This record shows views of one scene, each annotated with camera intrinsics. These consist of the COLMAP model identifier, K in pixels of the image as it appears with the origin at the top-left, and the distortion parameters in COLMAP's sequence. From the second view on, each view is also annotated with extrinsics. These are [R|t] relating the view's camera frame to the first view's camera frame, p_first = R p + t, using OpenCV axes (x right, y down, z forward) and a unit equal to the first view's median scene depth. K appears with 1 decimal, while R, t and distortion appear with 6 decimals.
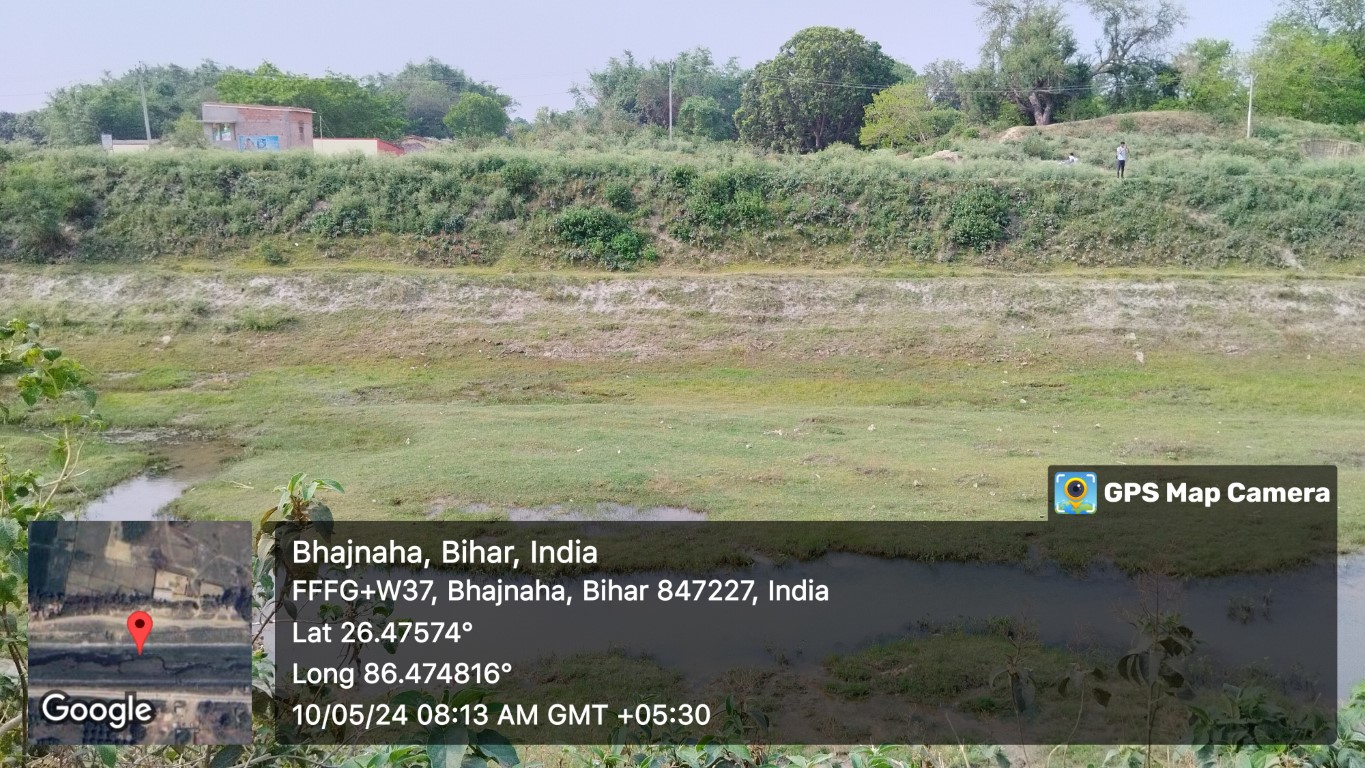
lens RADIAL K [[1137.4, 0, 697.0], [0, 1137.4, 383.5], [0, 0, 1]] dist [0.094402, -0.191029]
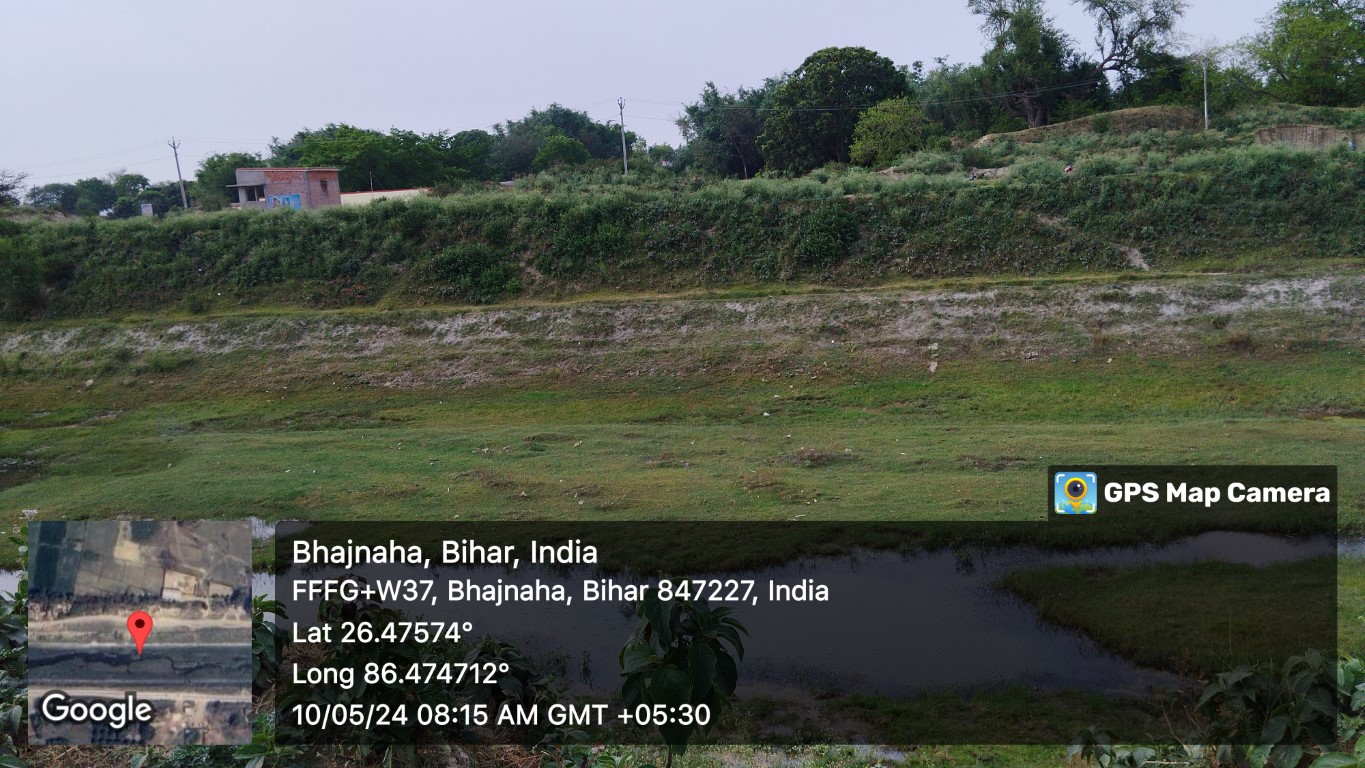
lens RADIAL K [[1137.4, 0, 697.0], [0, 1137.4, 383.5], [0, 0, 1]] dist [0.094402, -0.191029]
pose [[0.980623, -0.034407, -0.192861, 0.337865], [0.030689, 0.999282, -0.022235, 0.006636], [0.193488, 0.015886, 0.980974, -0.018493]]
